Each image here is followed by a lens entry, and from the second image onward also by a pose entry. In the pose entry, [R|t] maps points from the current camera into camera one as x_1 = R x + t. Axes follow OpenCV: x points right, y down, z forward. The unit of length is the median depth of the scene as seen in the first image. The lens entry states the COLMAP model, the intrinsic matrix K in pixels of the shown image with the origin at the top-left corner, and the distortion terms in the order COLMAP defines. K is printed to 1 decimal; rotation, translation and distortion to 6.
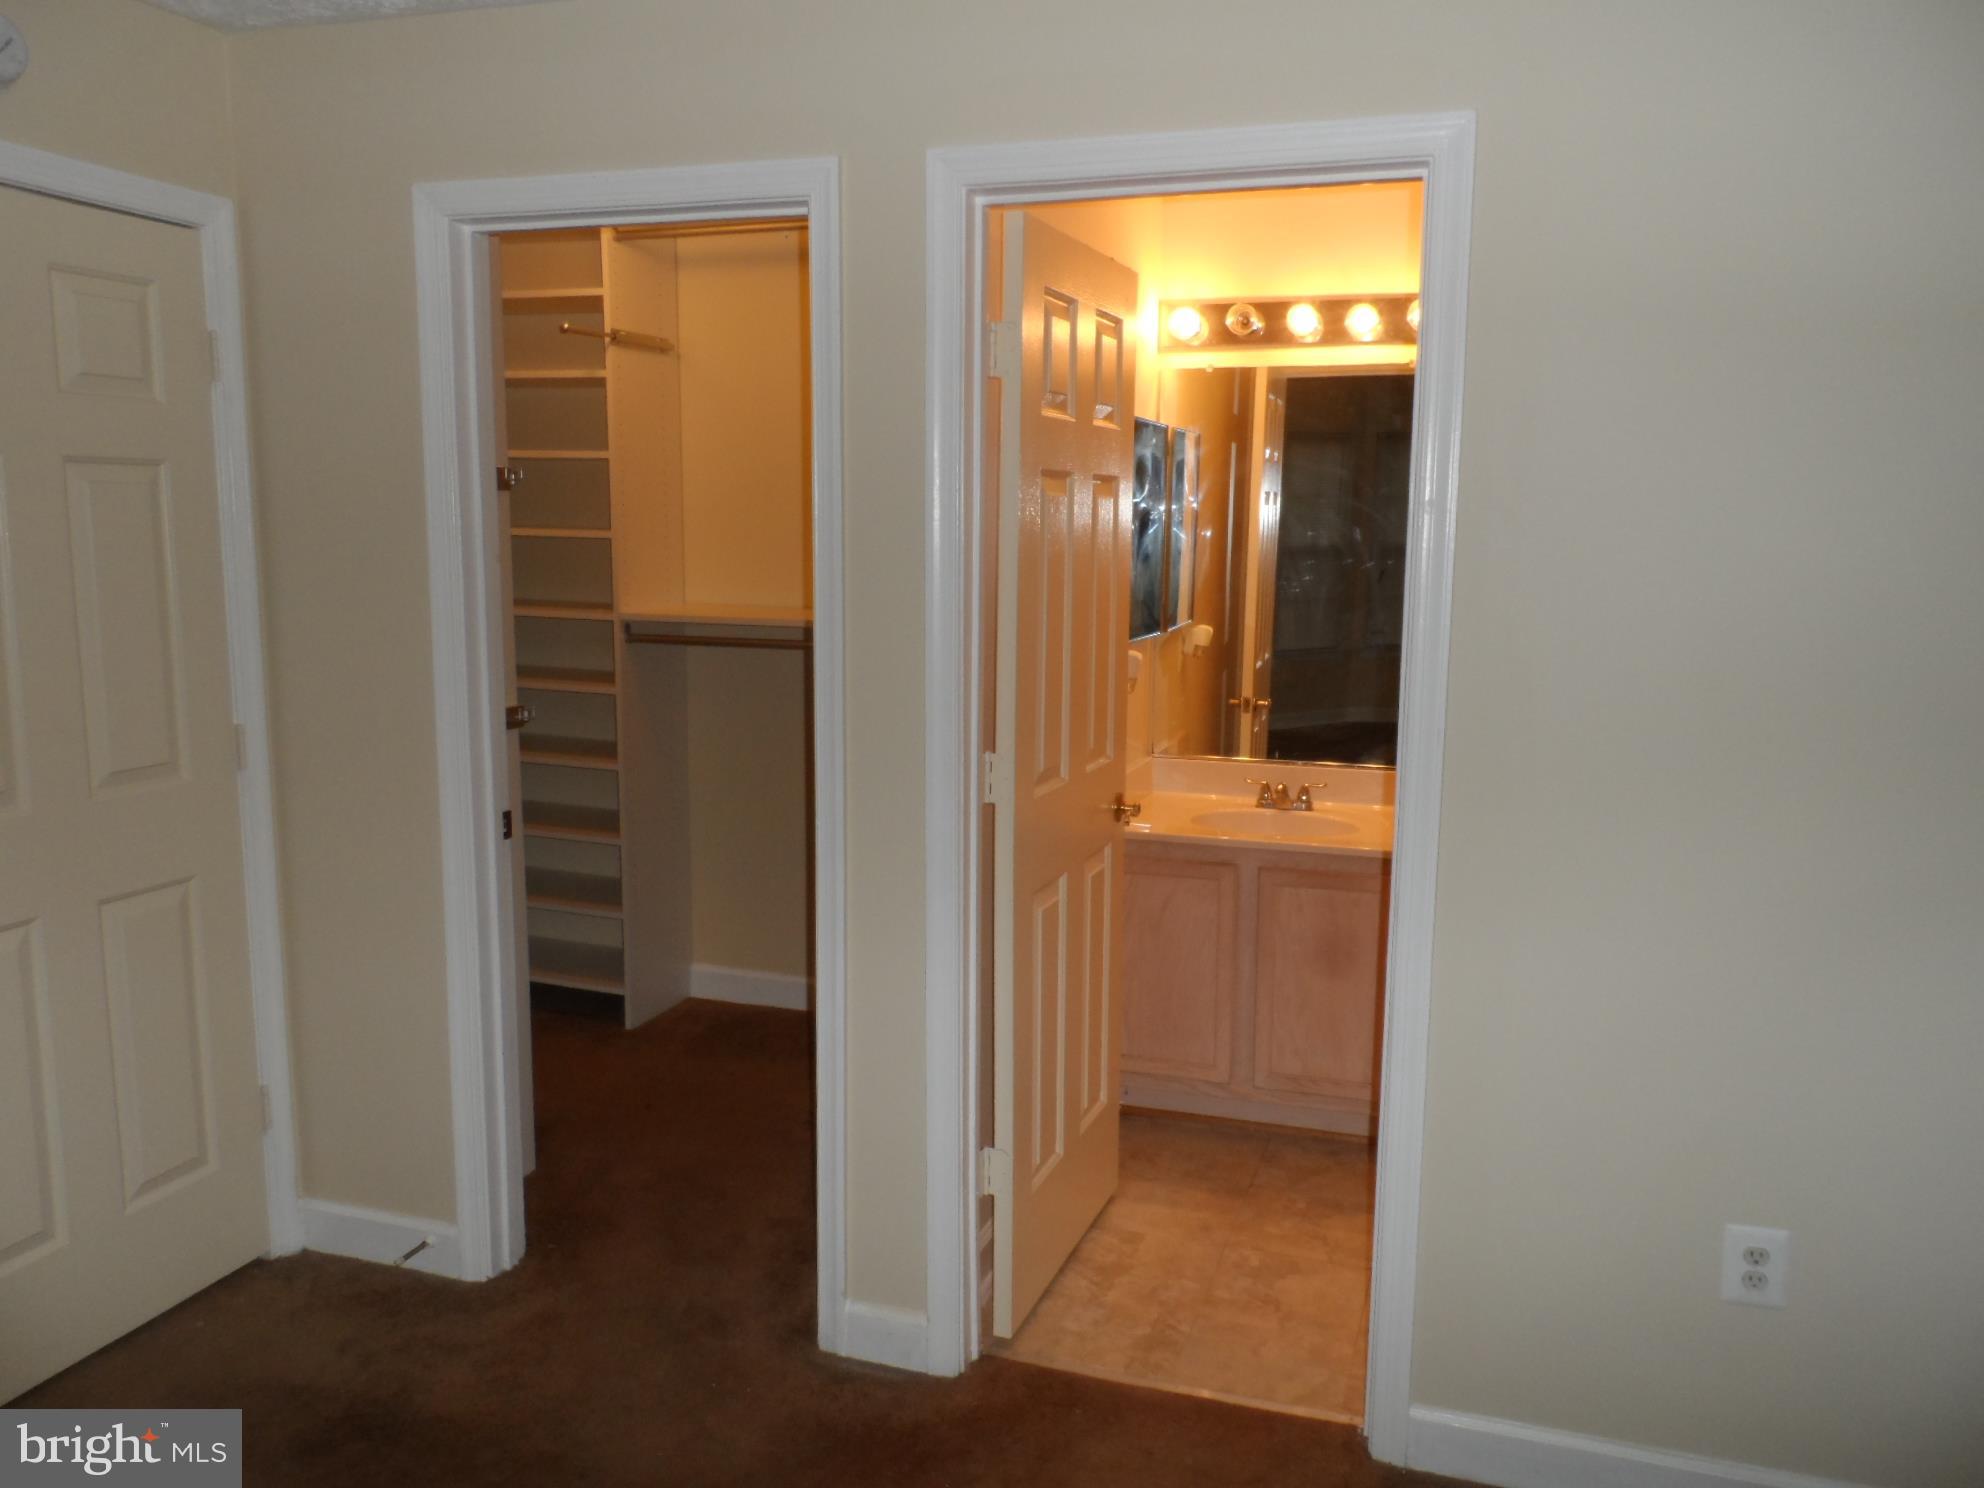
lens RADIAL K [[1520.3, 0, 997.4], [0, 1520.3, 752.6], [0, 0, 1]] dist [-0.014310, 0.017983]
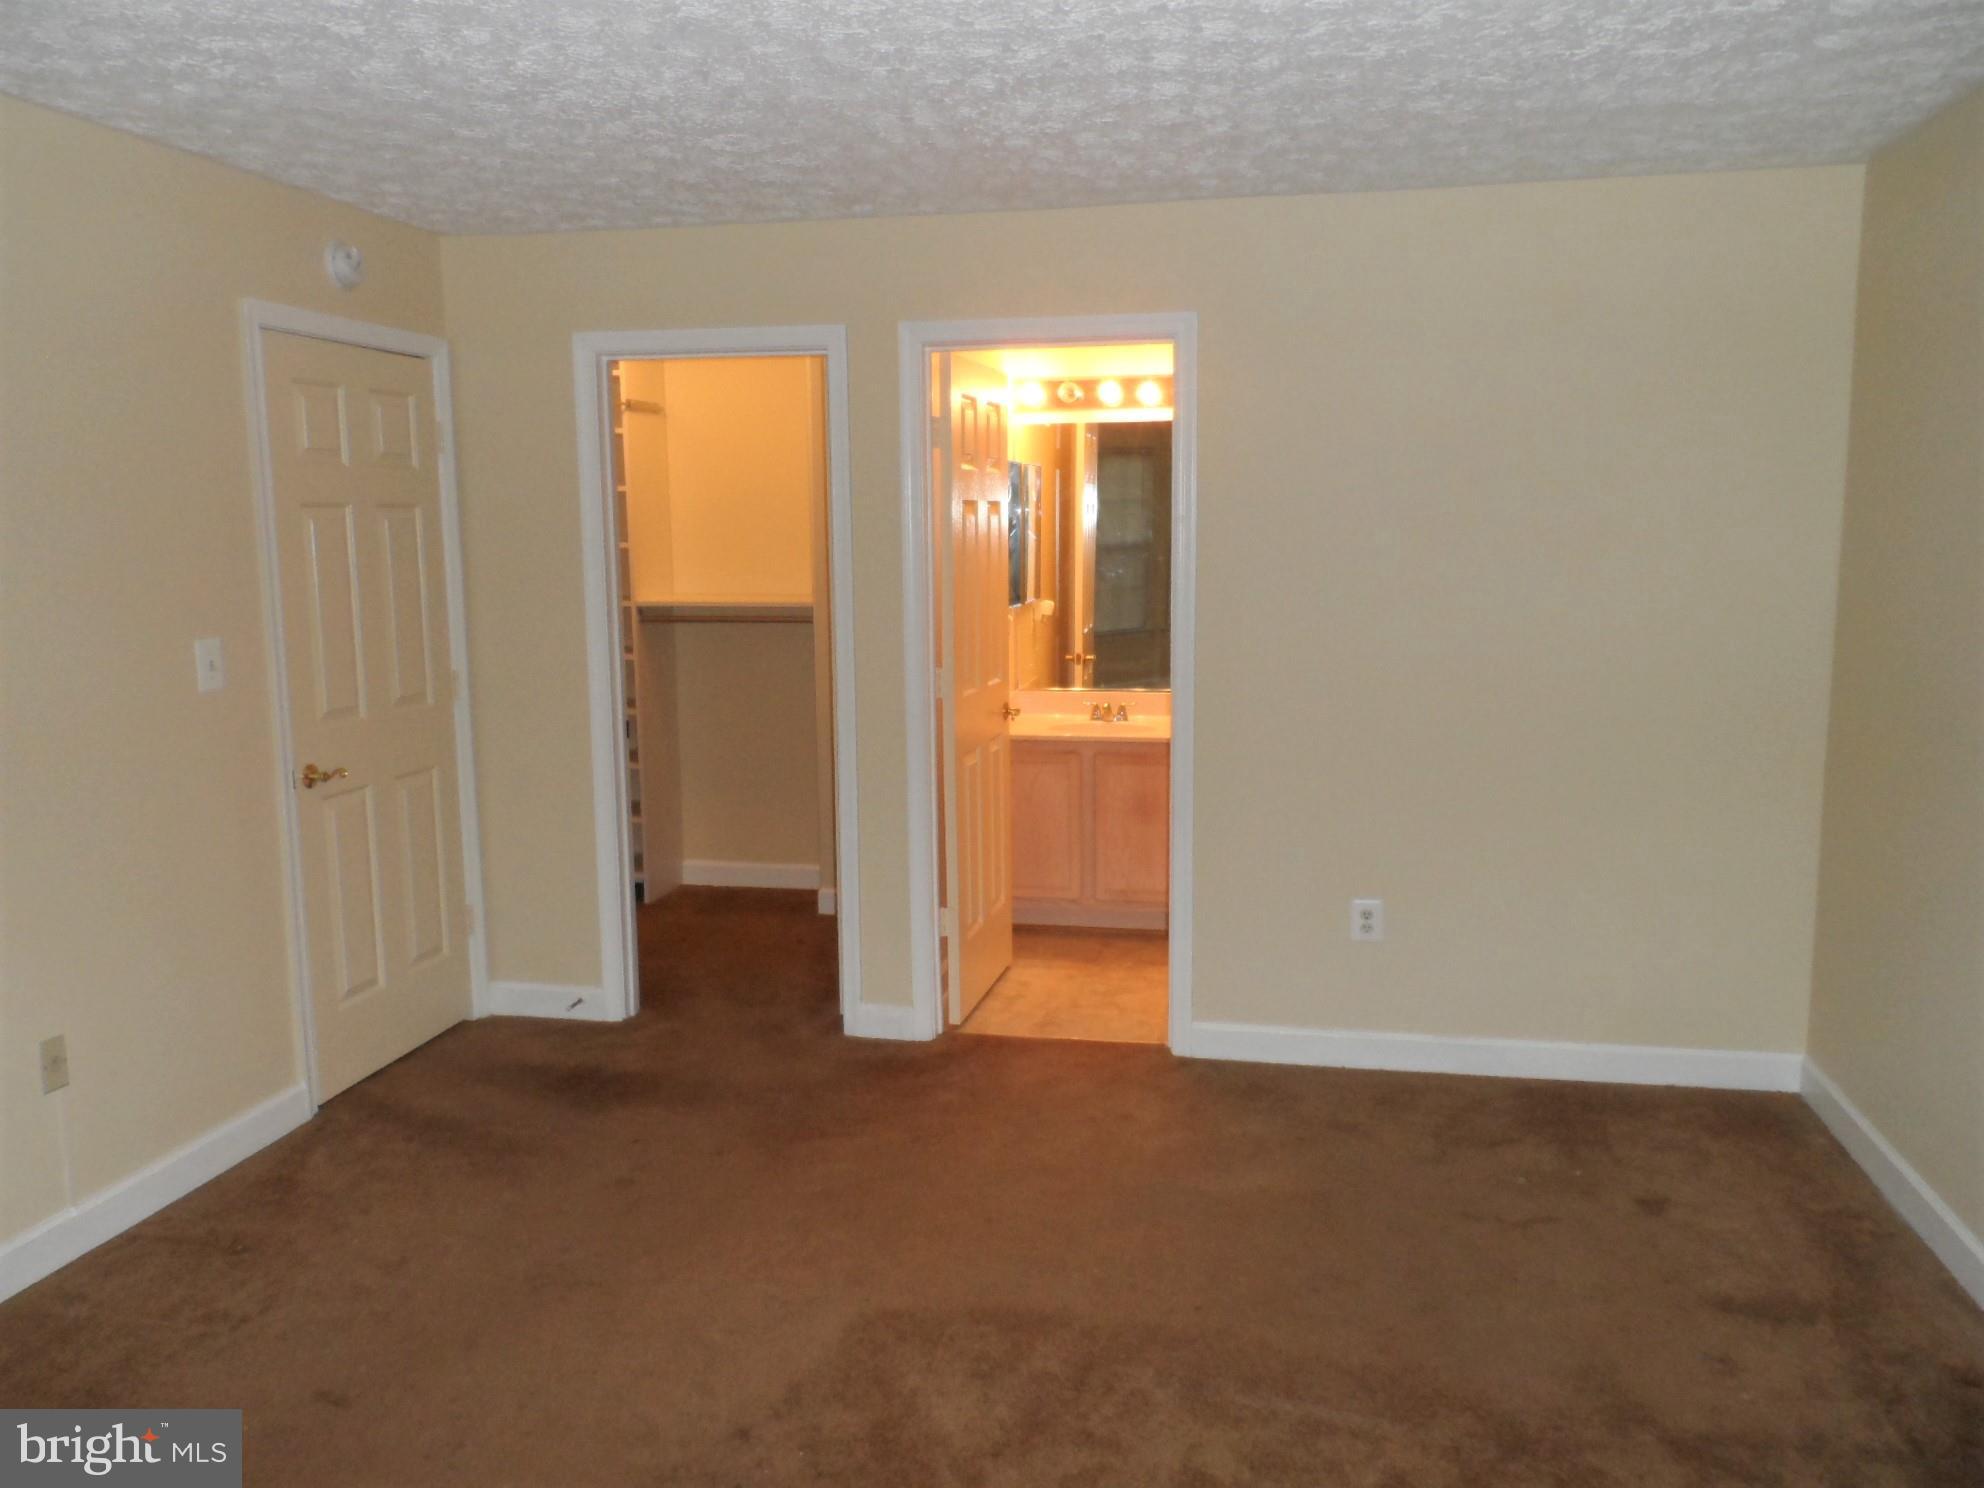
lens RADIAL K [[1520.3, 0, 997.4], [0, 1520.3, 752.6], [0, 0, 1]] dist [-0.014310, 0.017983]
pose [[0.992342, -0.037651, 0.117643, -0.103236], [0.037758, 0.999286, 0.001323, 0.068123], [-0.117608, 0.003129, 0.993055, -0.500760]]
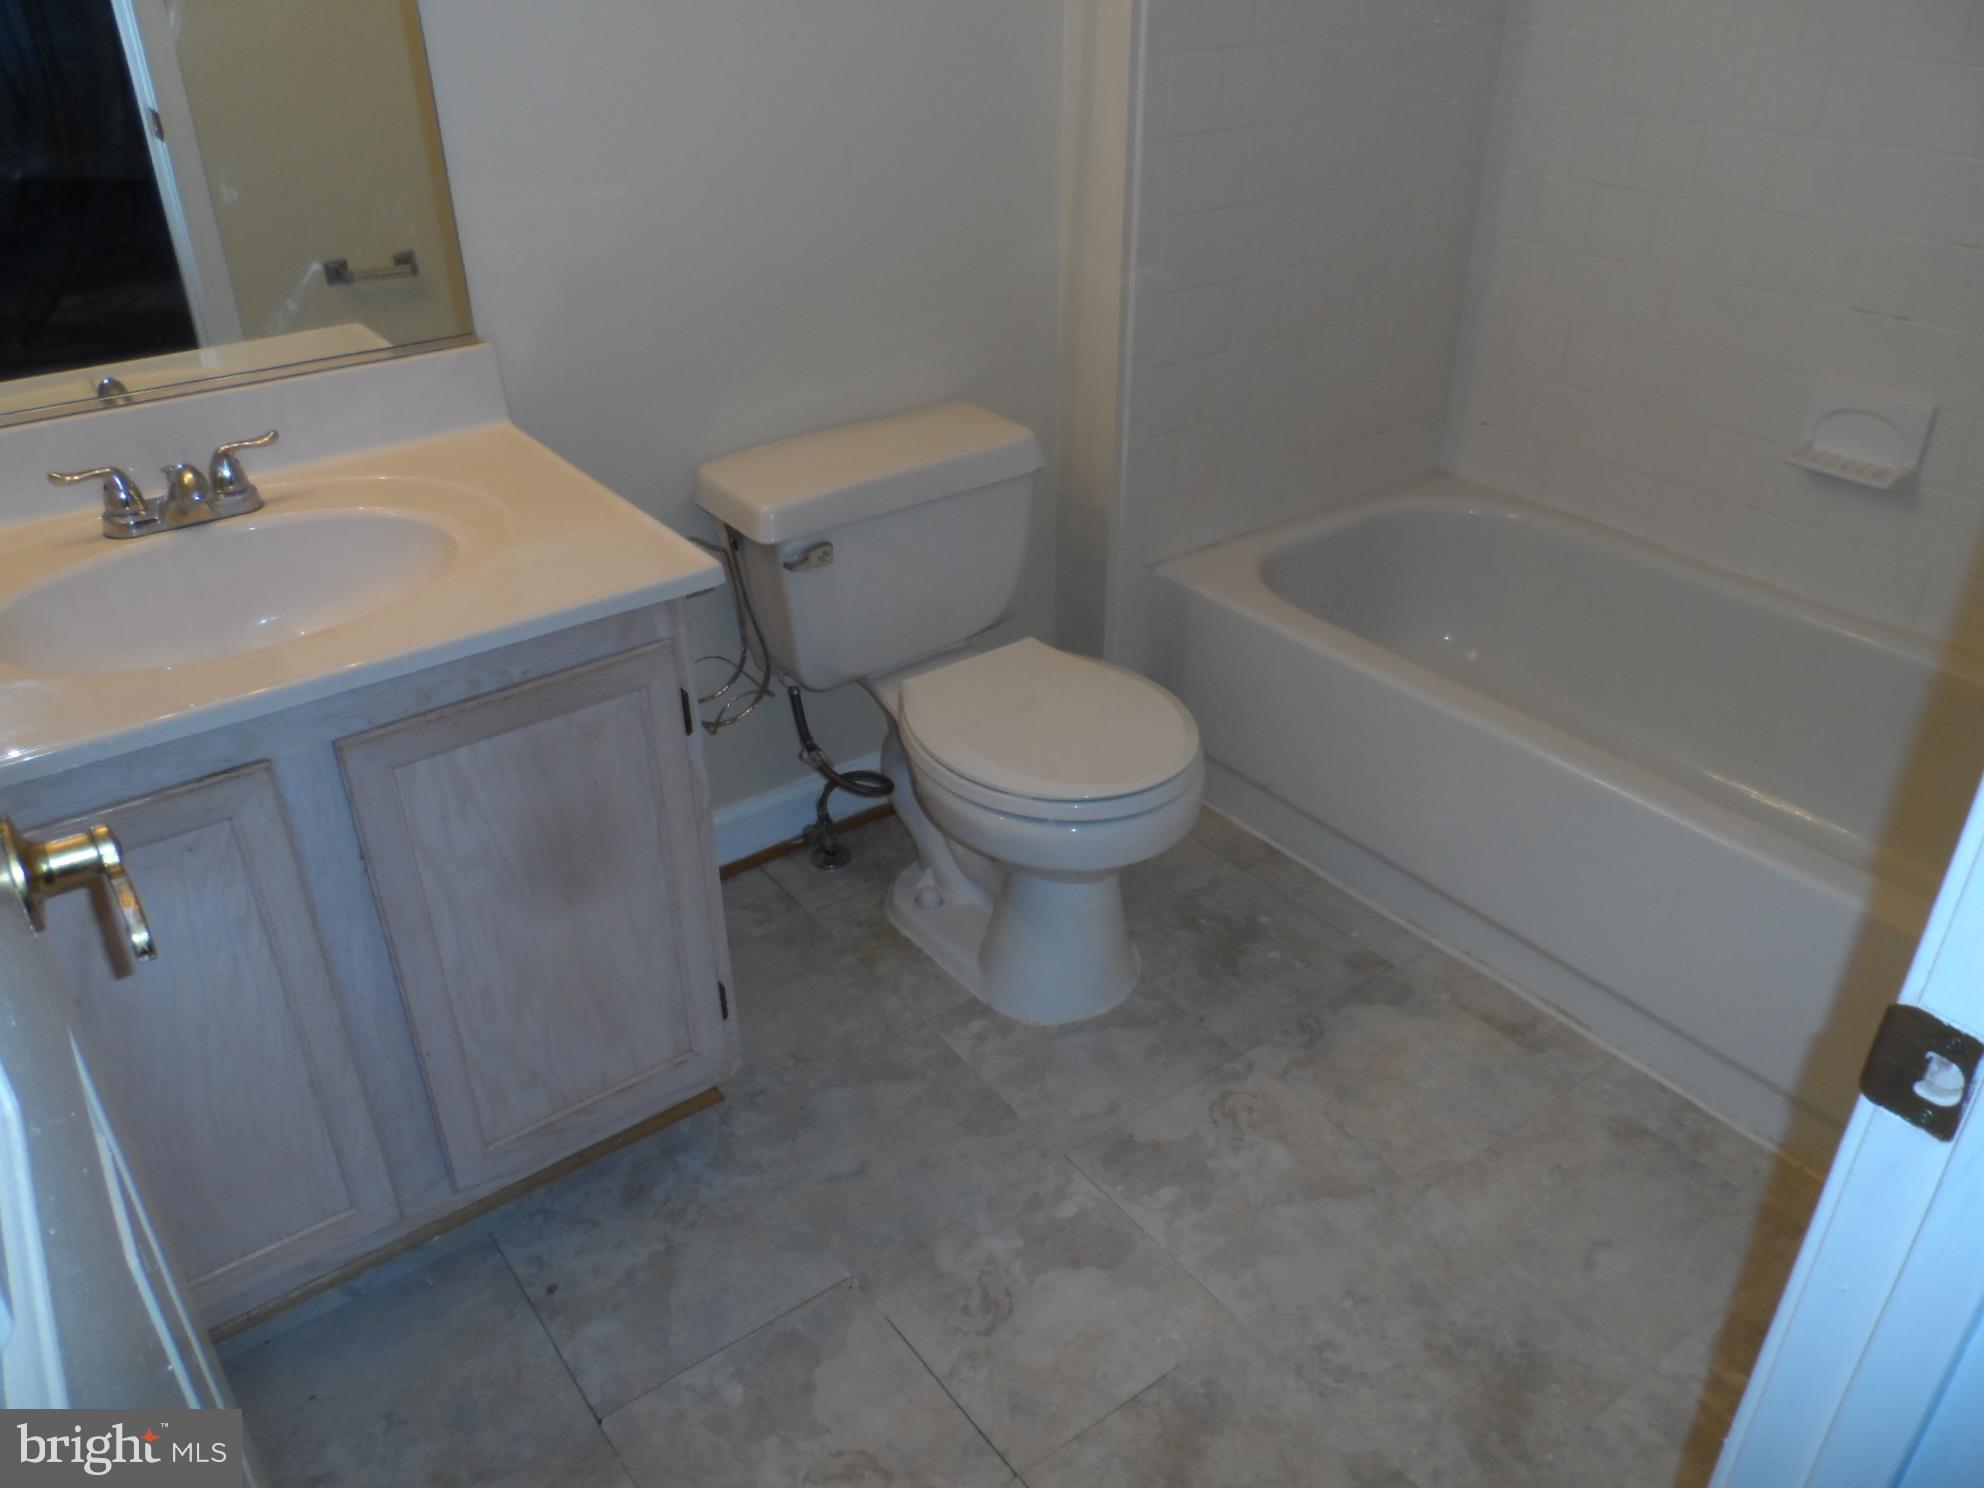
lens RADIAL K [[1520.3, 0, 997.4], [0, 1520.3, 752.6], [0, 0, 1]] dist [-0.014310, 0.017983]
pose [[0.560560, -0.431678, 0.706702, 0.004137], [0.128434, 0.888380, 0.440779, -0.061136], [-0.818094, -0.156318, 0.553432, 0.662987]]
